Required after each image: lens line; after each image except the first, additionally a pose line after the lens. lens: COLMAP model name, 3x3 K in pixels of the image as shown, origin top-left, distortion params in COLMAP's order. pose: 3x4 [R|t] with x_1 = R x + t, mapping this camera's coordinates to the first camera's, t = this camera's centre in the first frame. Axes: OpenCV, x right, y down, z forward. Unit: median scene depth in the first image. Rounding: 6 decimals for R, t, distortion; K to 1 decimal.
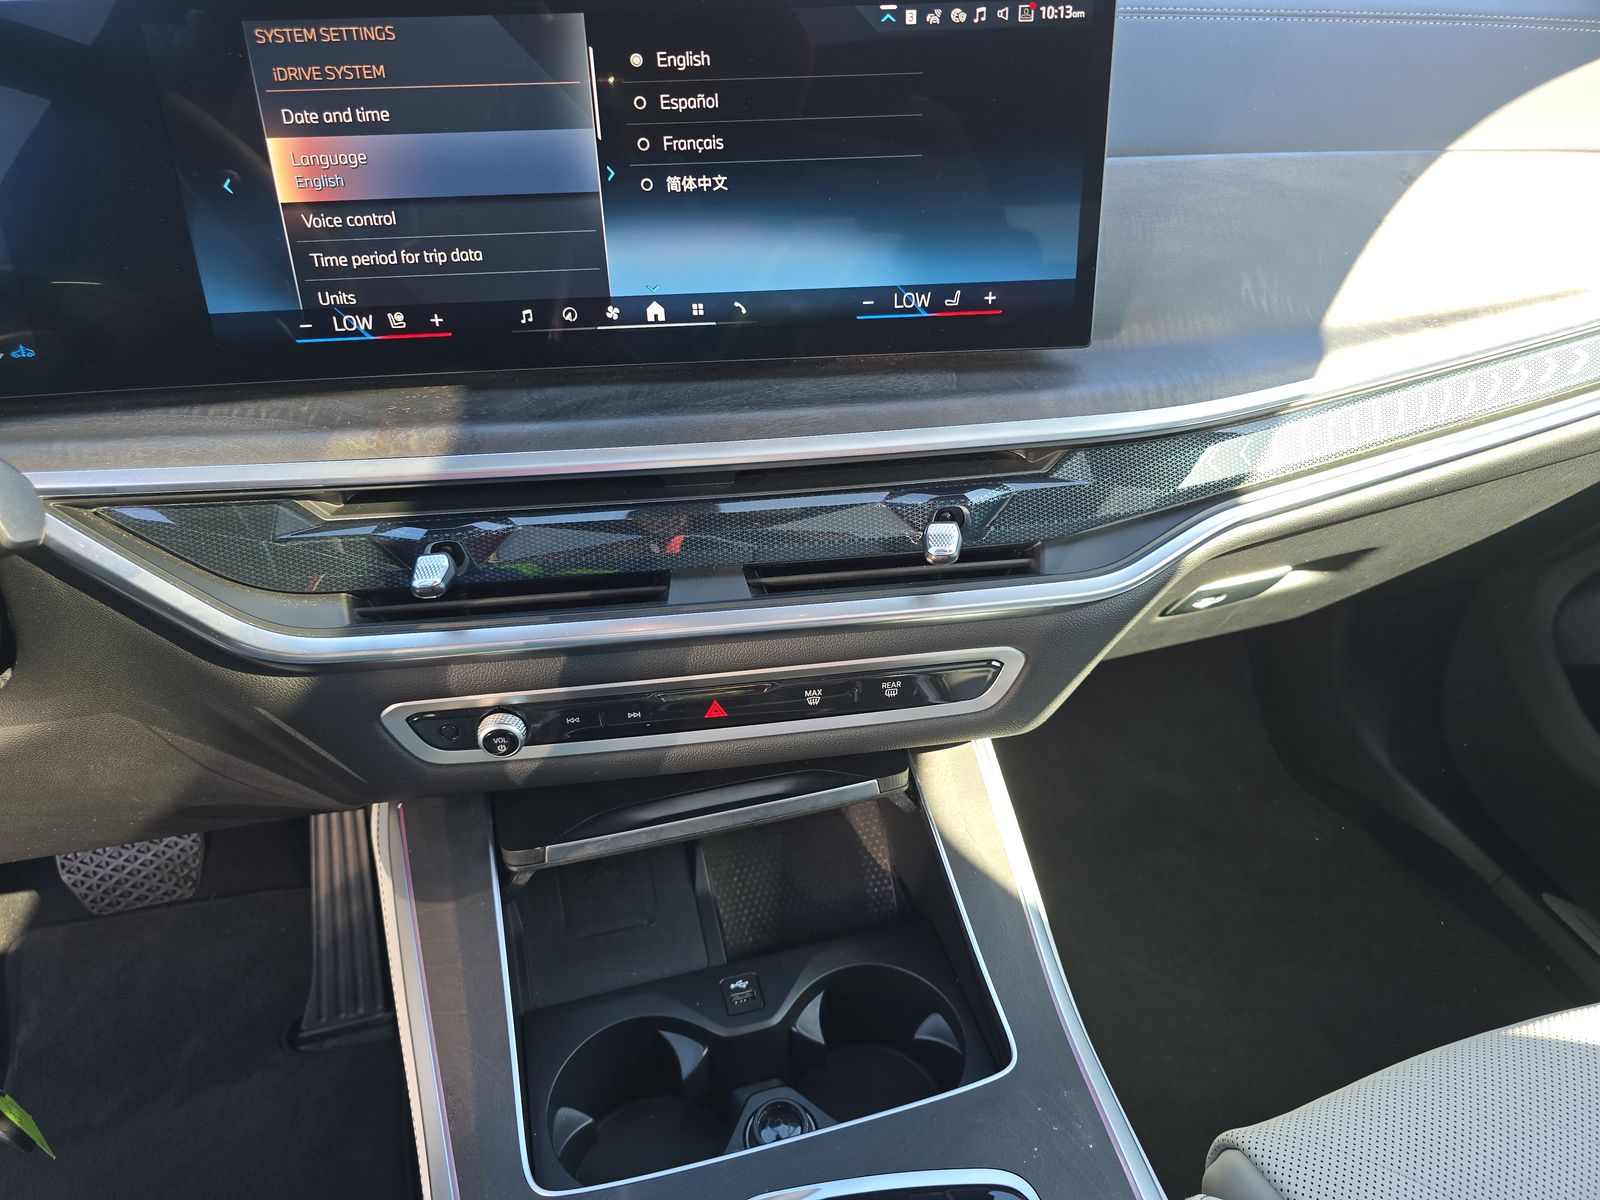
lens RADIAL K [[1092.3, 0, 792.2], [0, 1092.3, 597.4], [0, 0, 1]] dist [0.034711, -0.028067]
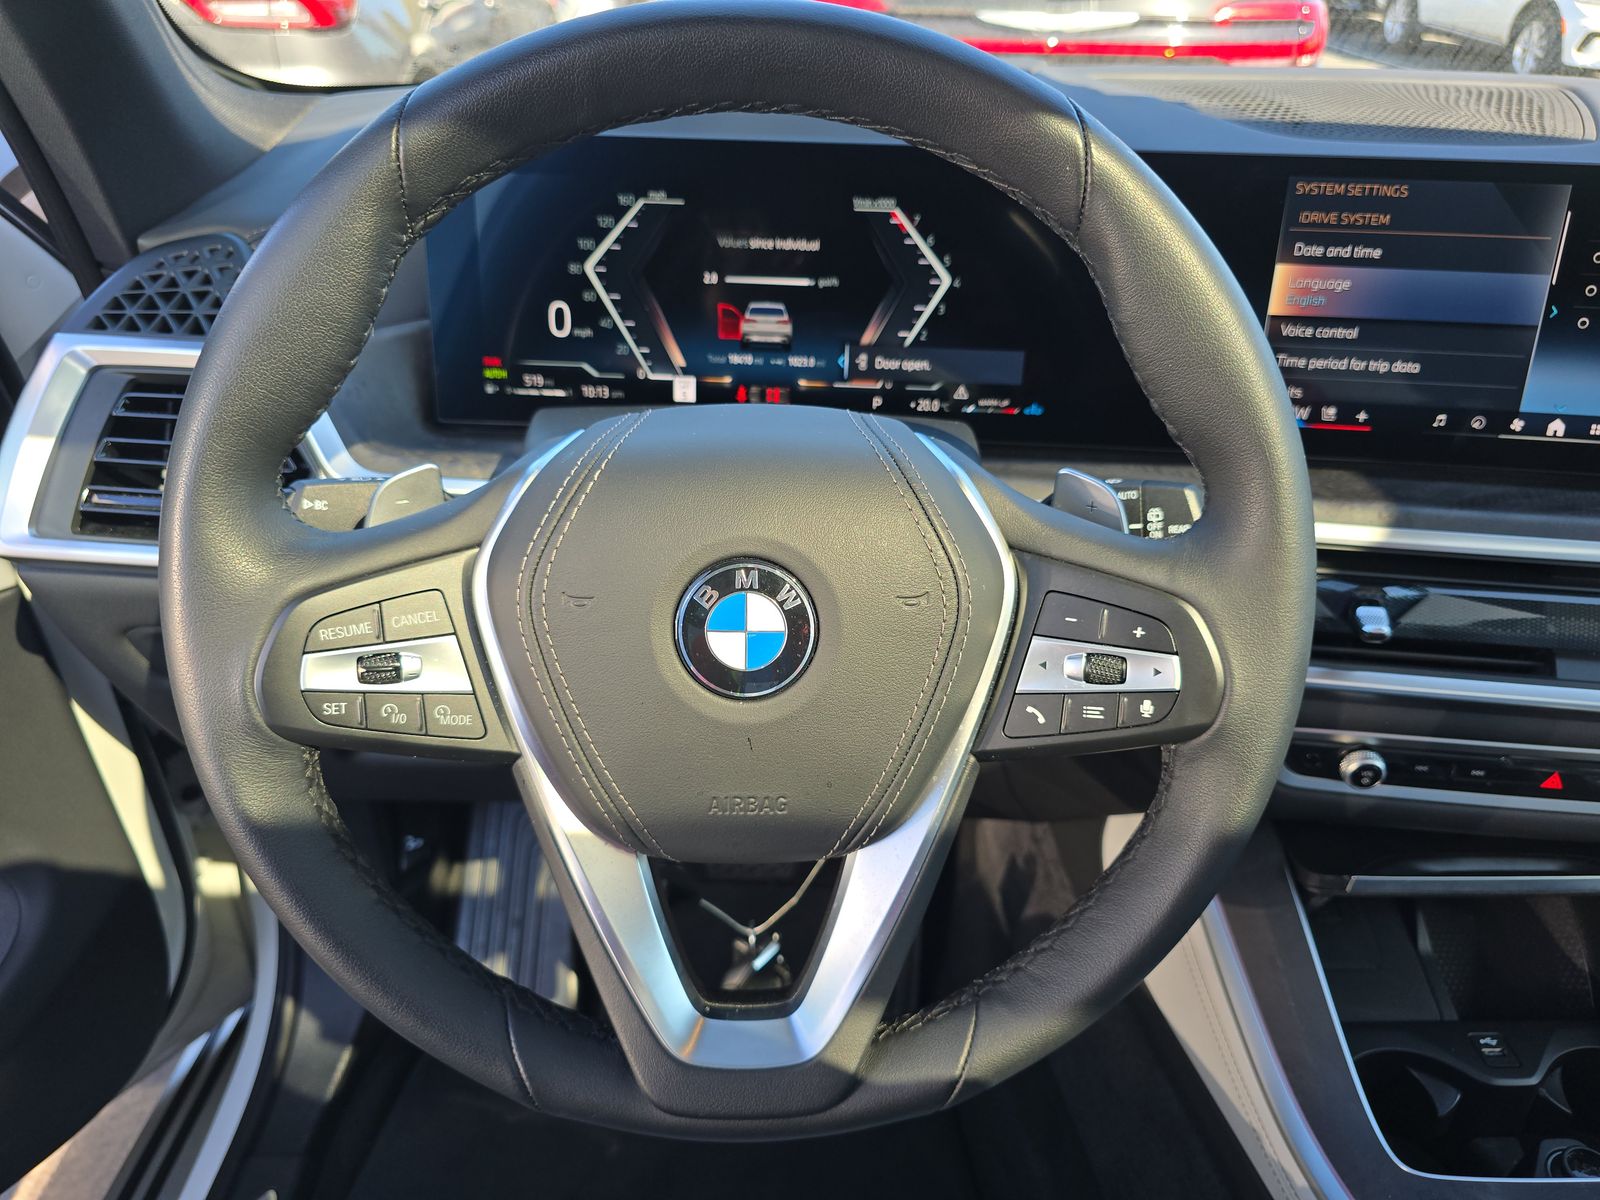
lens RADIAL K [[1092.3, 0, 802.8], [0, 1092.3, 600.0], [0, 0, 1]] dist [0.034711, -0.028067]
pose [[0.970121, 0.137414, -0.199956, -0.659303], [-0.154412, 0.985381, -0.071985, 0.129736], [0.187141, 0.100710, 0.977157, -0.280449]]
